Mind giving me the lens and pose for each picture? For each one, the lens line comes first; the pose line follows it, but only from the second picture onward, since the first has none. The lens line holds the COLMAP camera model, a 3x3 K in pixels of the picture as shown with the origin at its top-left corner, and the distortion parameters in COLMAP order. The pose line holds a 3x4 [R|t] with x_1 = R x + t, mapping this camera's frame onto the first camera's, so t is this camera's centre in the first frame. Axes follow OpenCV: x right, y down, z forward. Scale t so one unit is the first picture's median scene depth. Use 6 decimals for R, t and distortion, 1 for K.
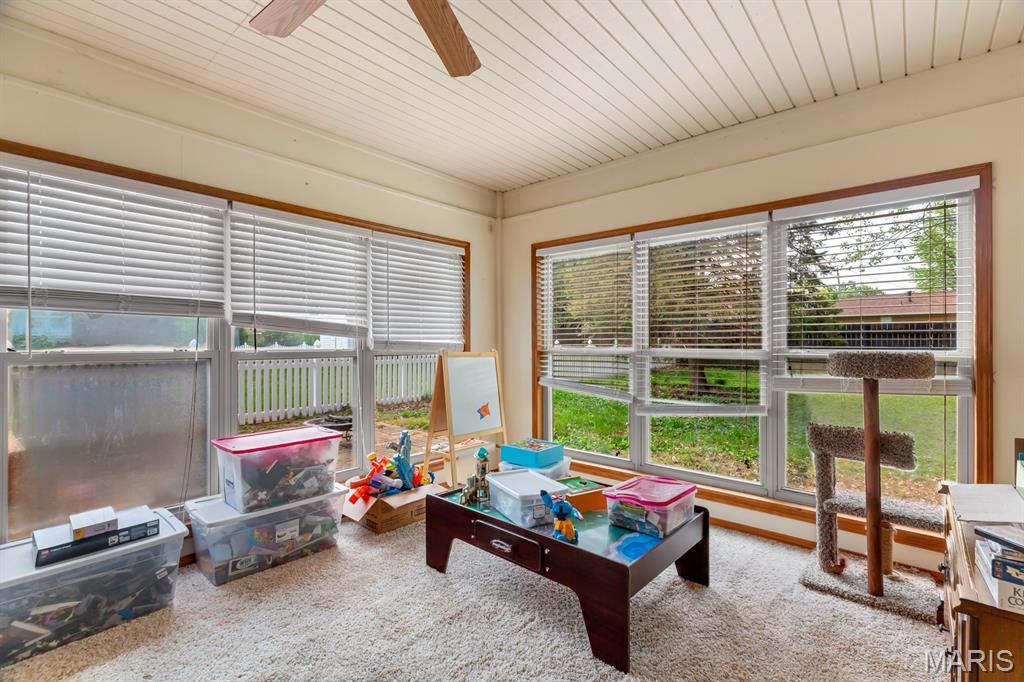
lens RADIAL K [[455.2, 0, 514.2], [0, 455.2, 339.9], [0, 0, 1]] dist [0.000861, -0.000863]
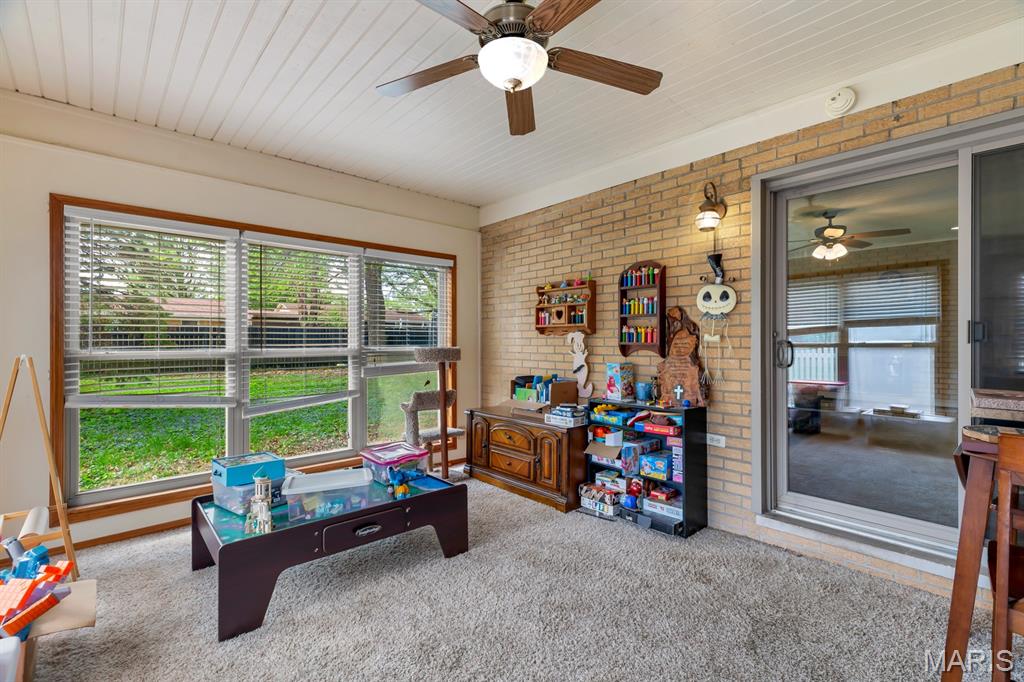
lens RADIAL K [[455.2, 0, 513.2], [0, 455.2, 341.0], [0, 0, 1]] dist [0.000861, -0.000863]
pose [[0.122690, -0.000352, 0.992445, -0.676512], [-0.000606, 1.000000, 0.000430, 0.000178], [-0.992445, -0.000654, 0.122690, 0.334481]]
